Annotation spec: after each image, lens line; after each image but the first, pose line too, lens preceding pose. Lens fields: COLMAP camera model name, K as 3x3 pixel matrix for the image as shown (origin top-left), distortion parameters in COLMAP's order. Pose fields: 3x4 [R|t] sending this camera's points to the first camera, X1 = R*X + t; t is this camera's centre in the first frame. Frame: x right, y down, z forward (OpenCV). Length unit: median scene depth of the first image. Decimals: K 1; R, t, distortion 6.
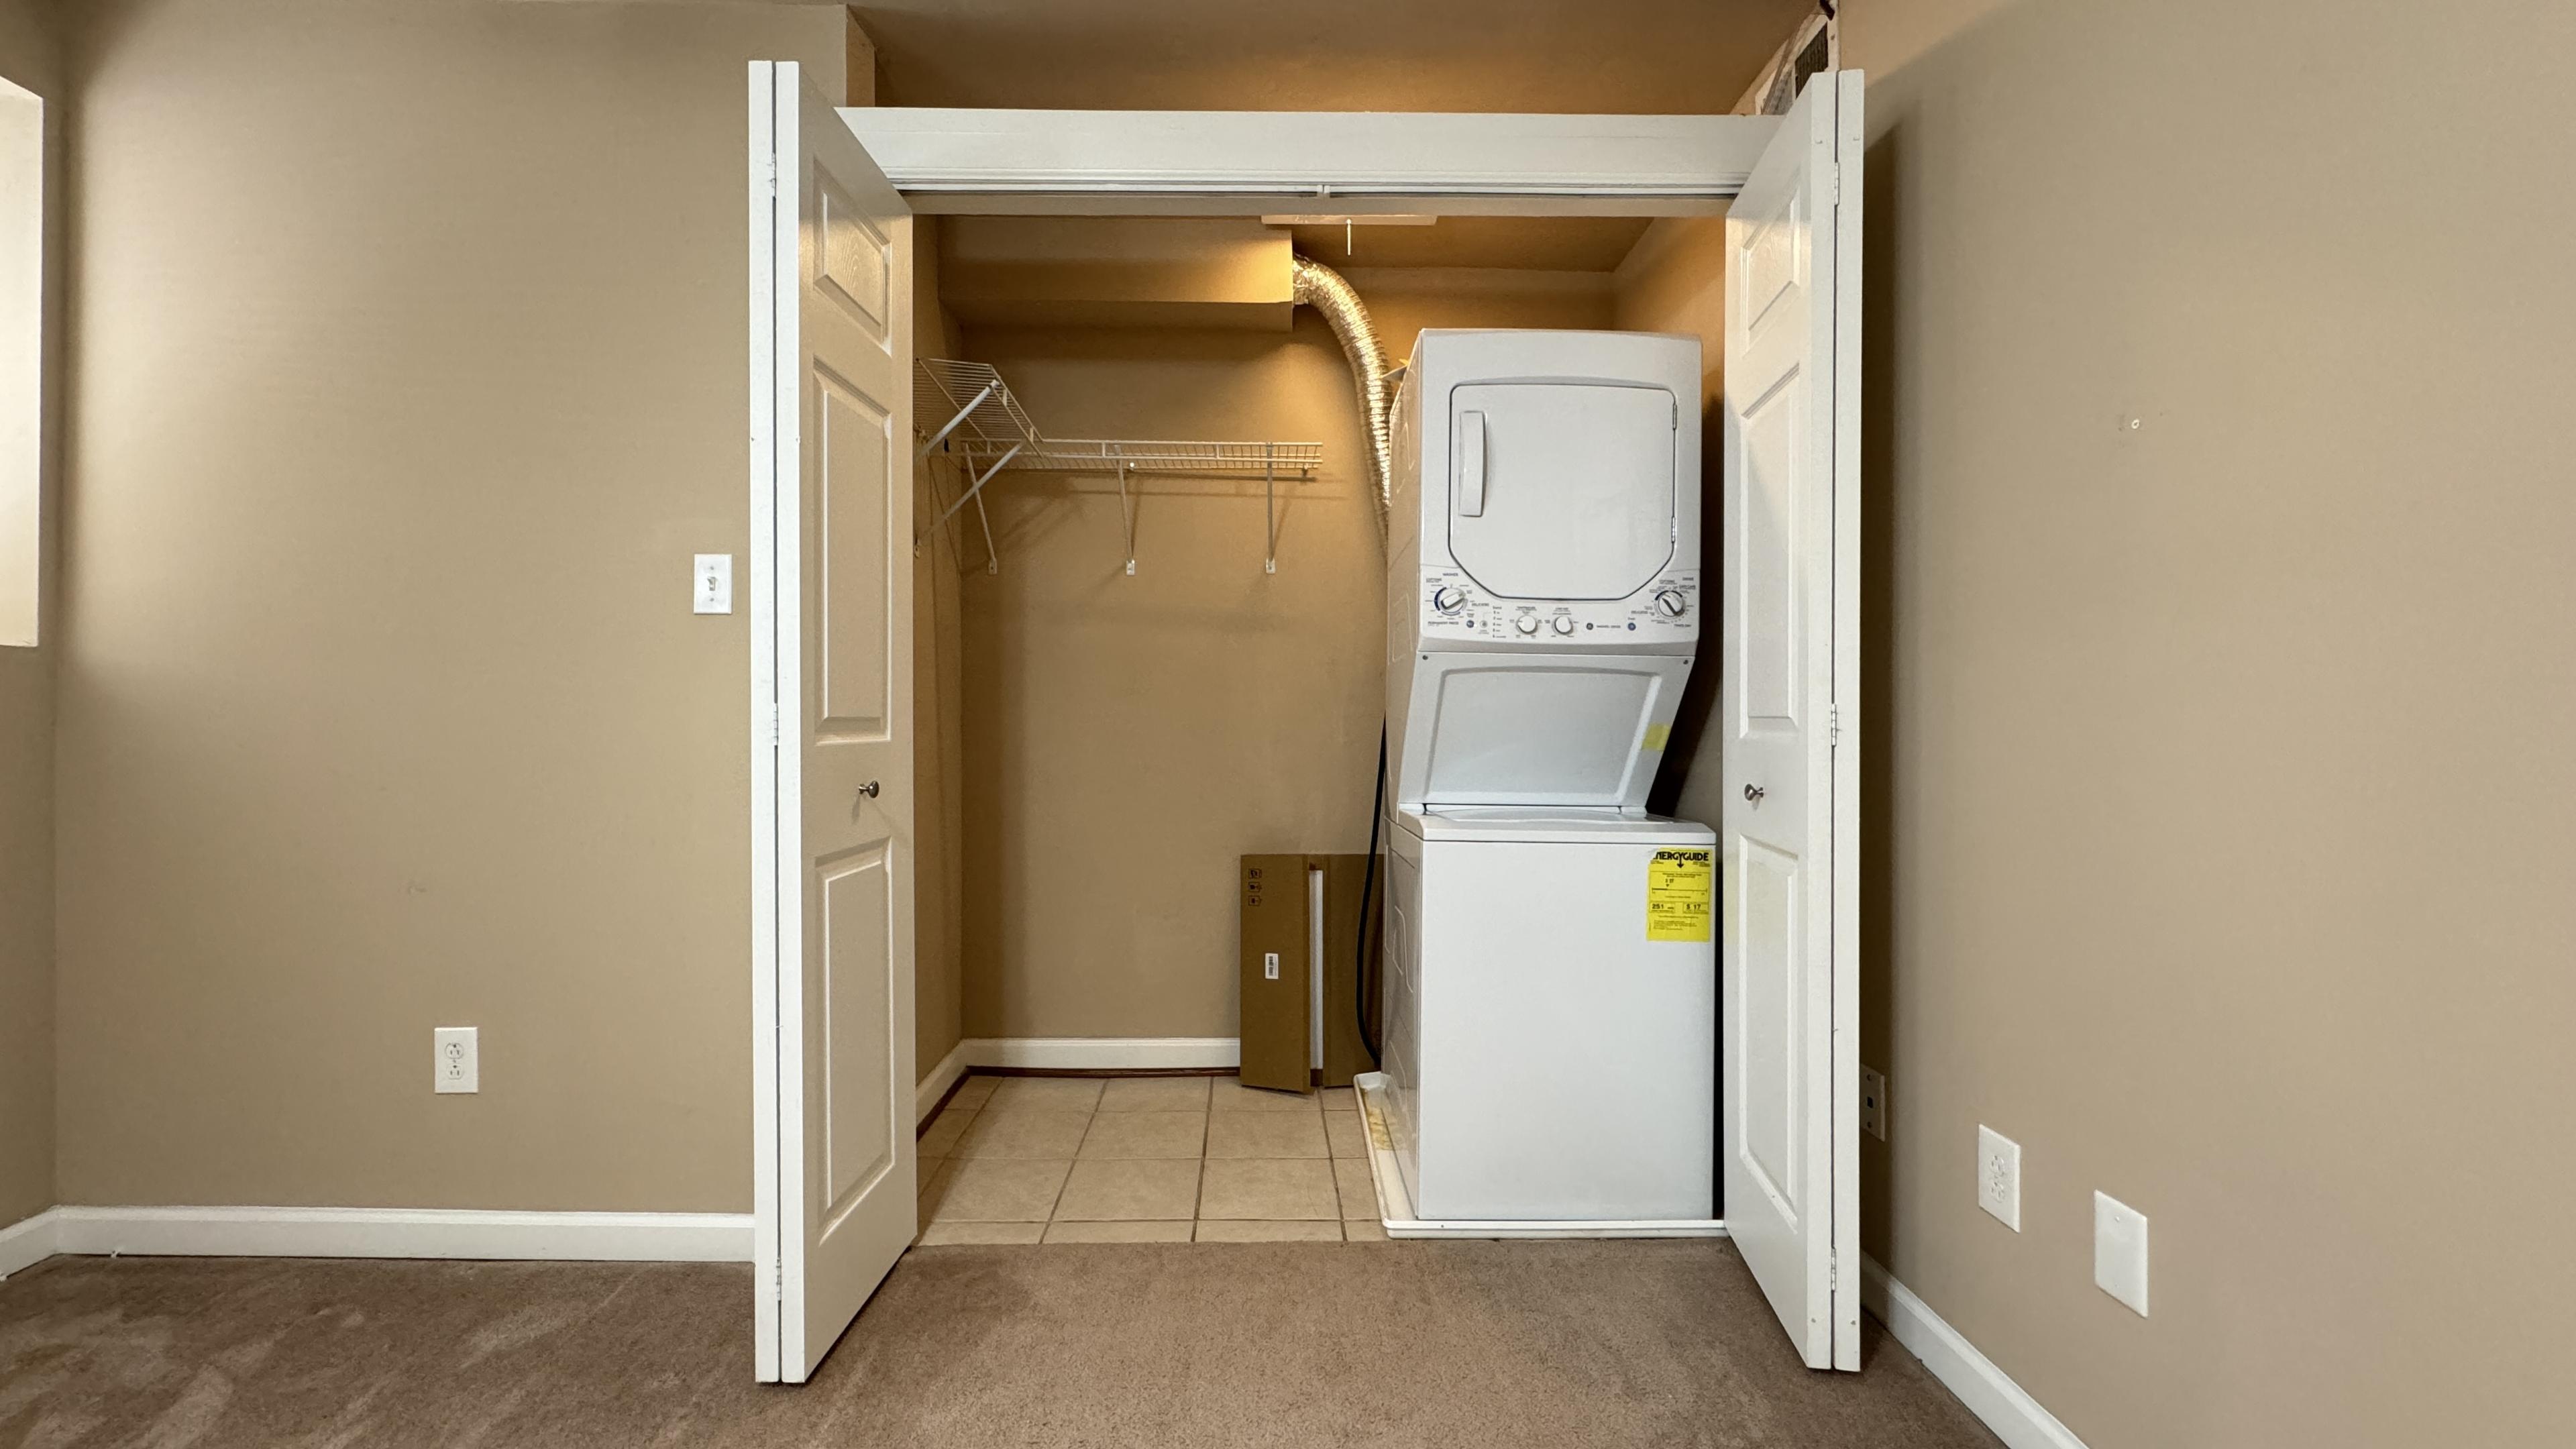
lens RADIAL K [[1029.3, 0, 1272.8], [0, 1029.3, 721.5], [0, 0, 1]] dist [-0.001738, 0.000453]
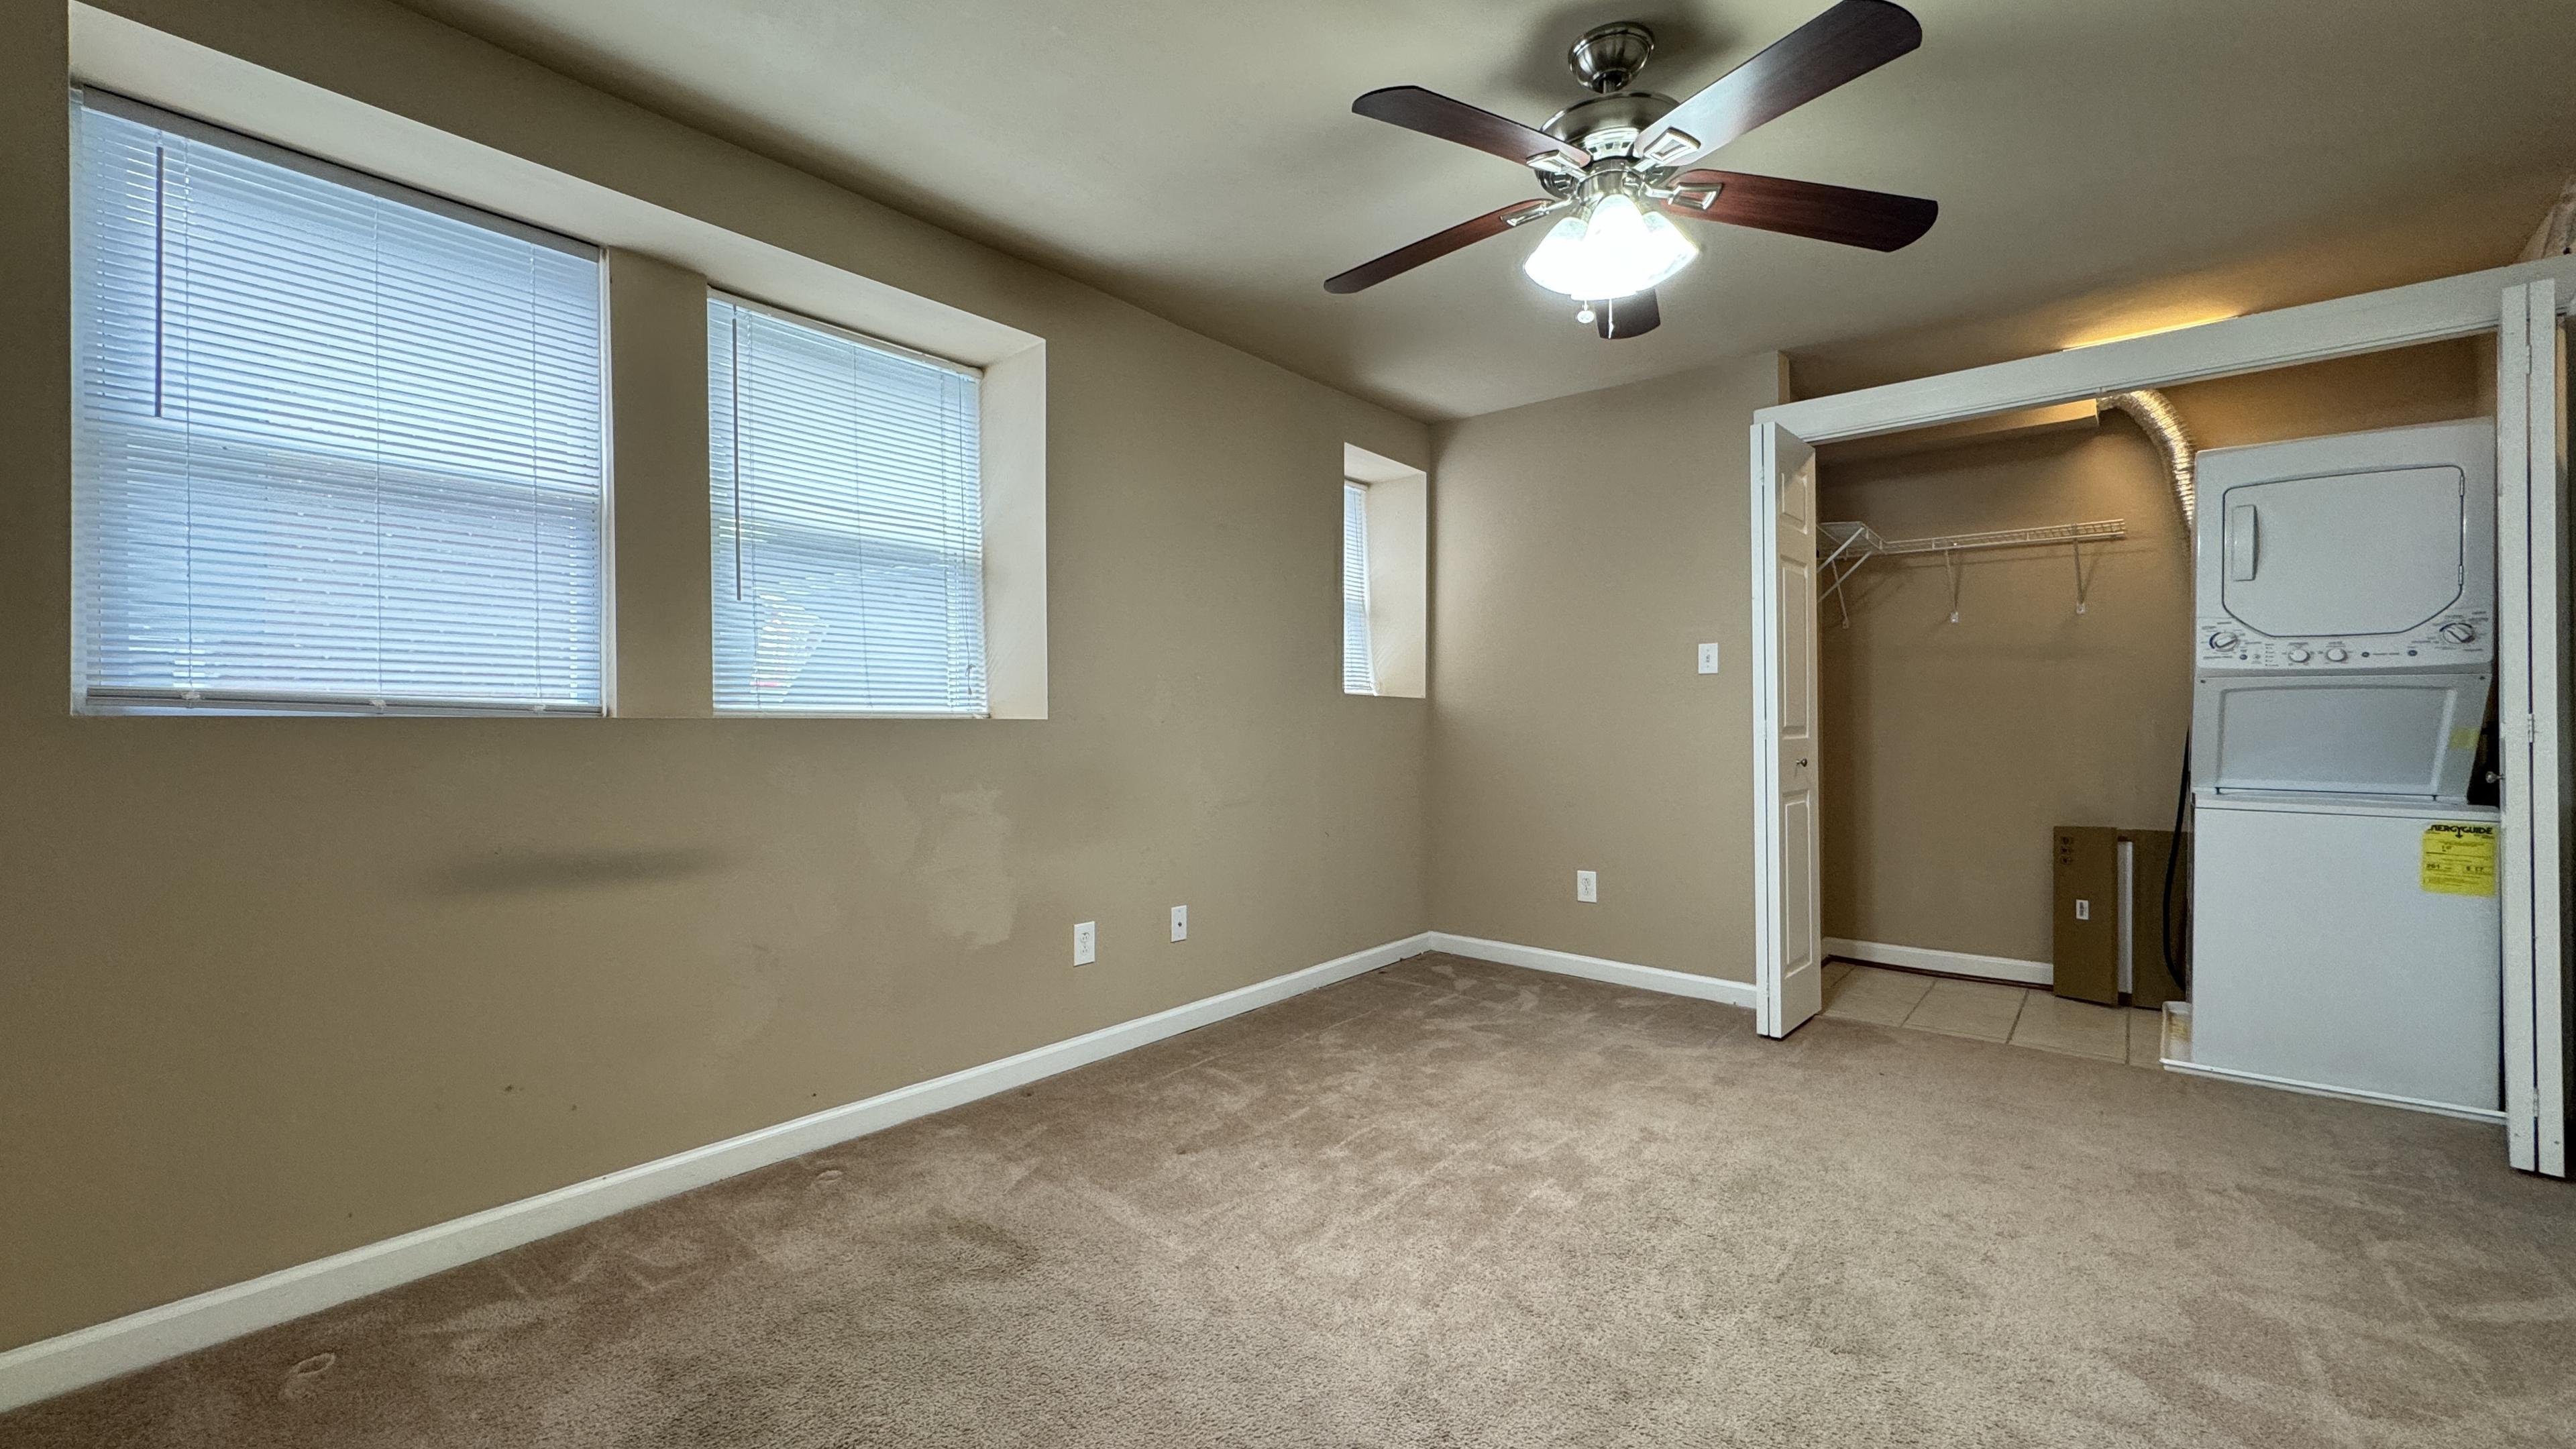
lens RADIAL K [[1029.3, 0, 1284.1], [0, 1029.3, 725.6], [0, 0, 1]] dist [-0.001738, 0.000453]
pose [[0.760262, -0.004788, -0.649599, 0.111036], [0.003730, 0.999989, -0.003005, -0.001814], [0.649606, -0.000138, 0.760271, -0.953392]]
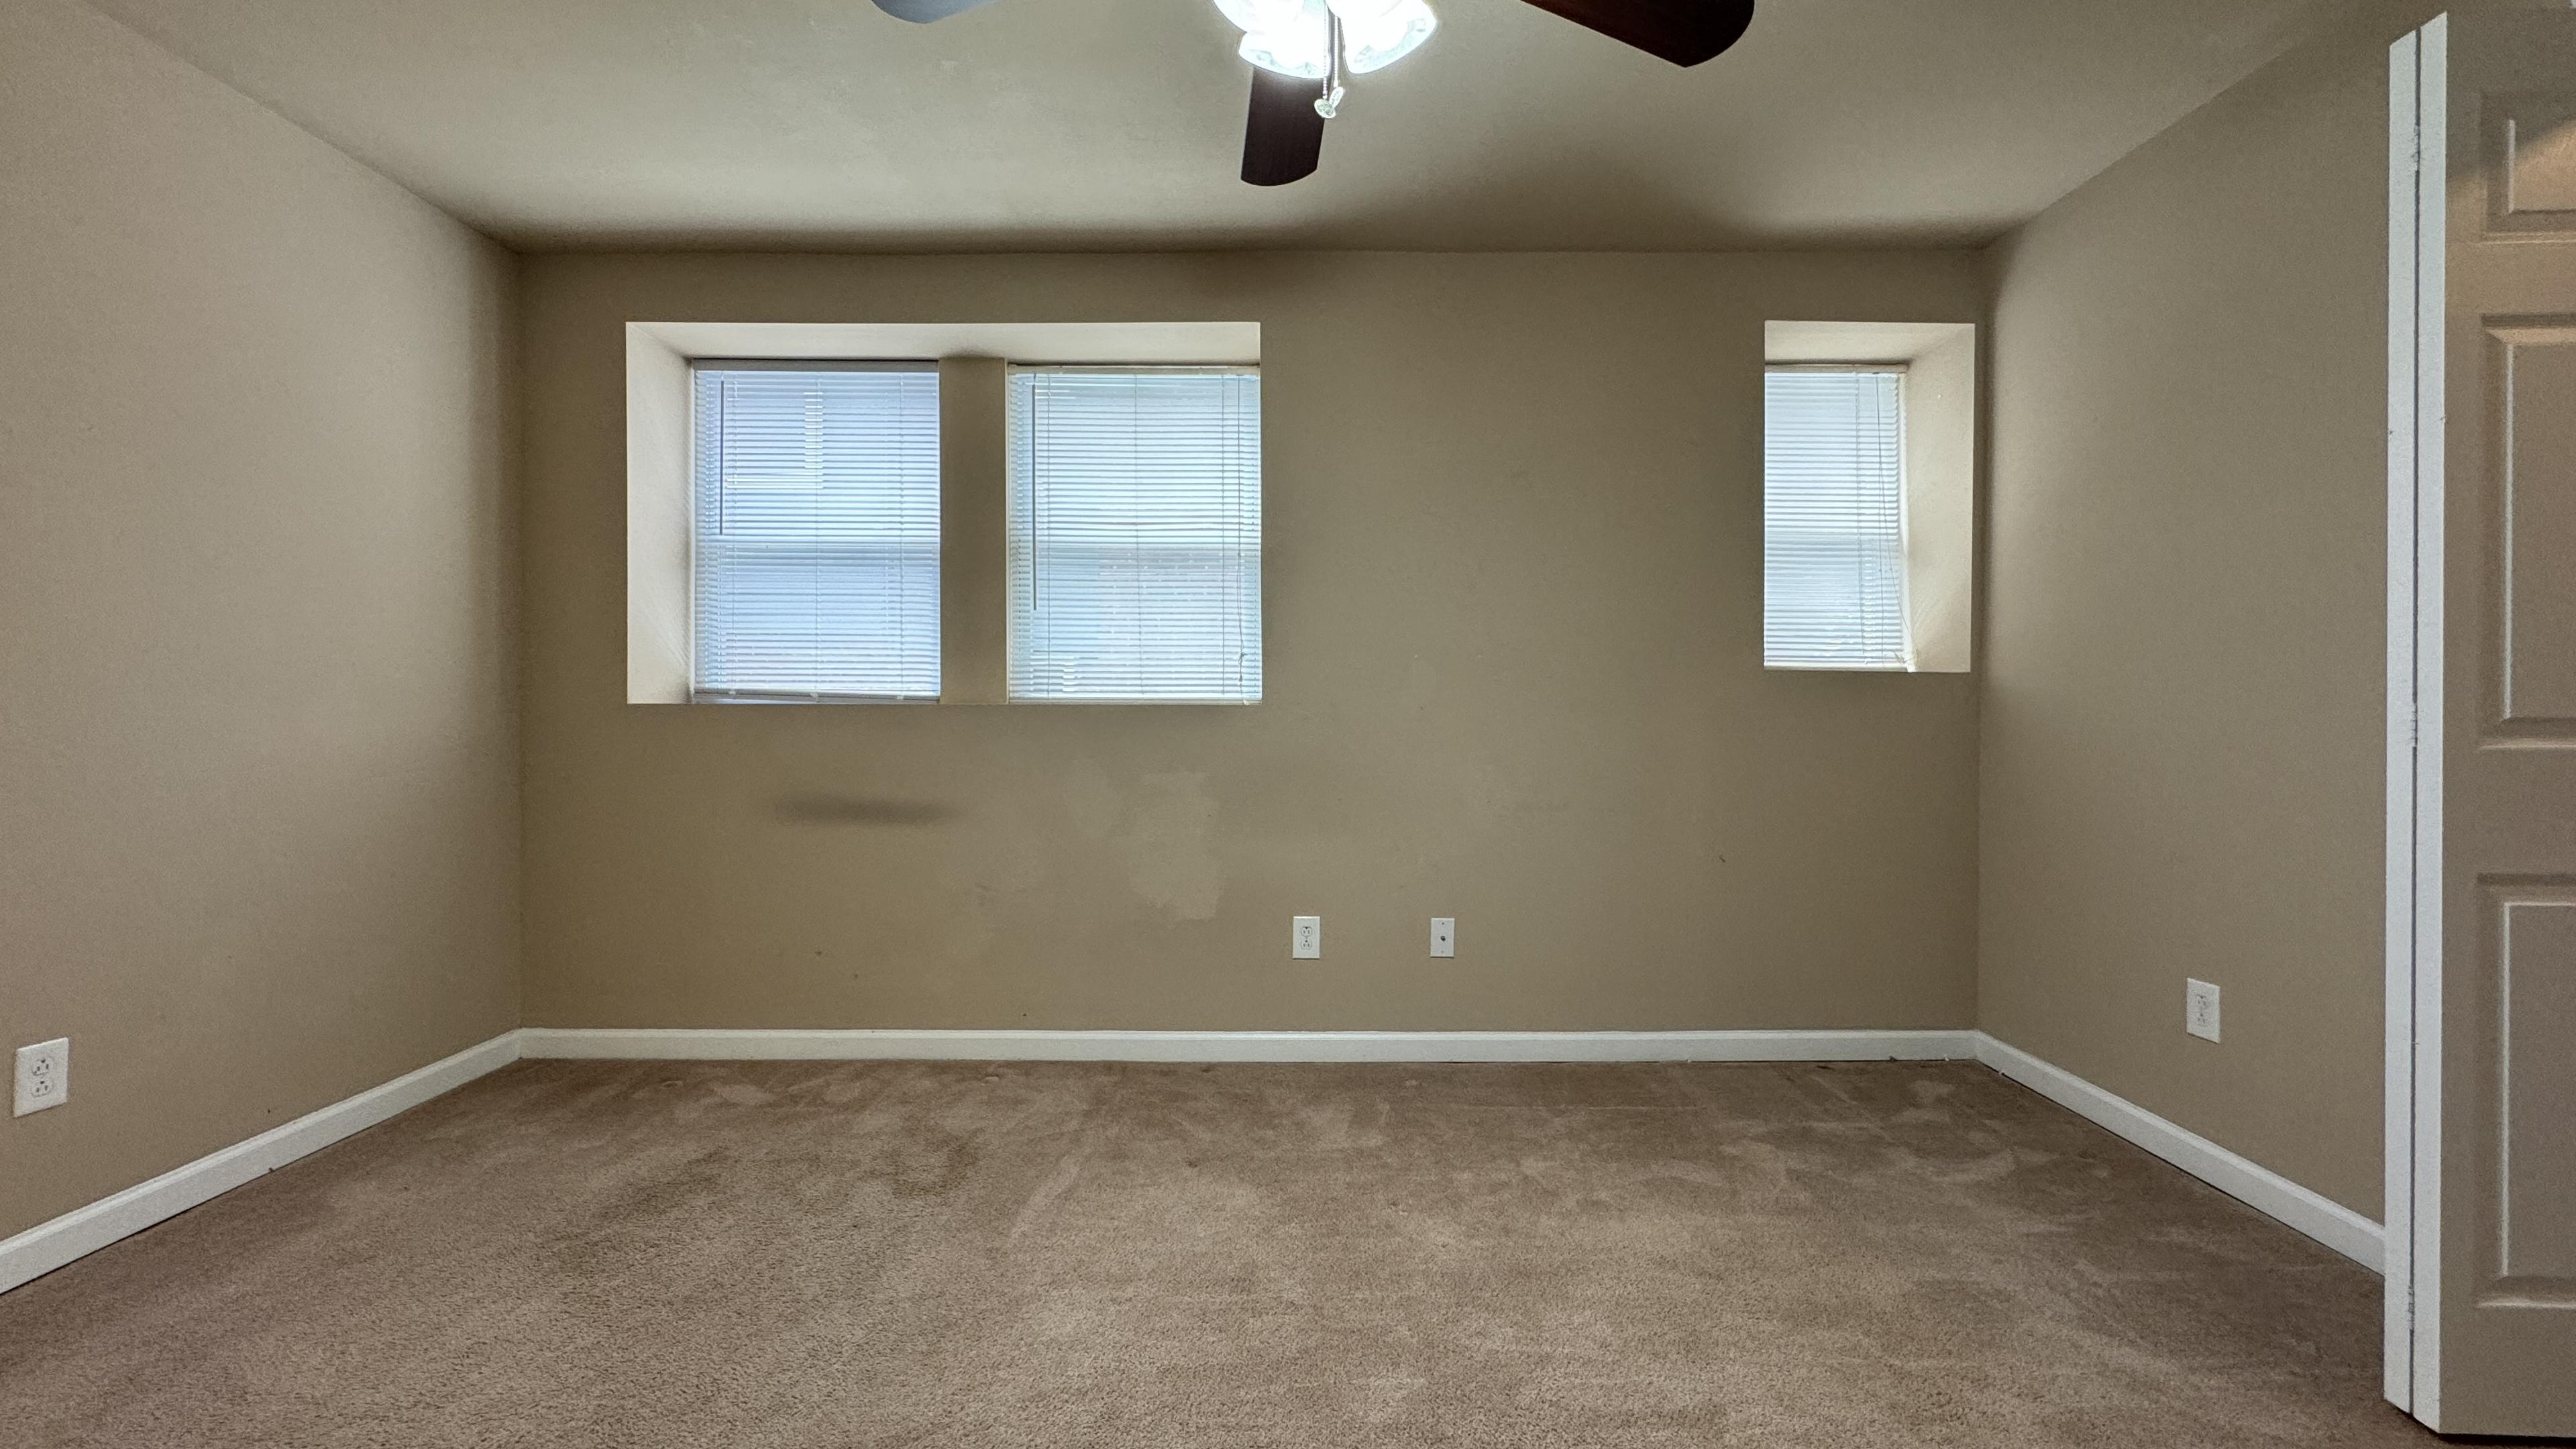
lens RADIAL K [[1029.3, 0, 1297.6], [0, 1029.3, 730.9], [0, 0, 1]] dist [-0.001738, 0.000453]
pose [[-0.014075, 0.013390, -0.999811, 0.353425], [-0.004290, 0.999900, 0.013452, -0.000002], [0.999892, 0.004478, -0.014016, -0.014805]]
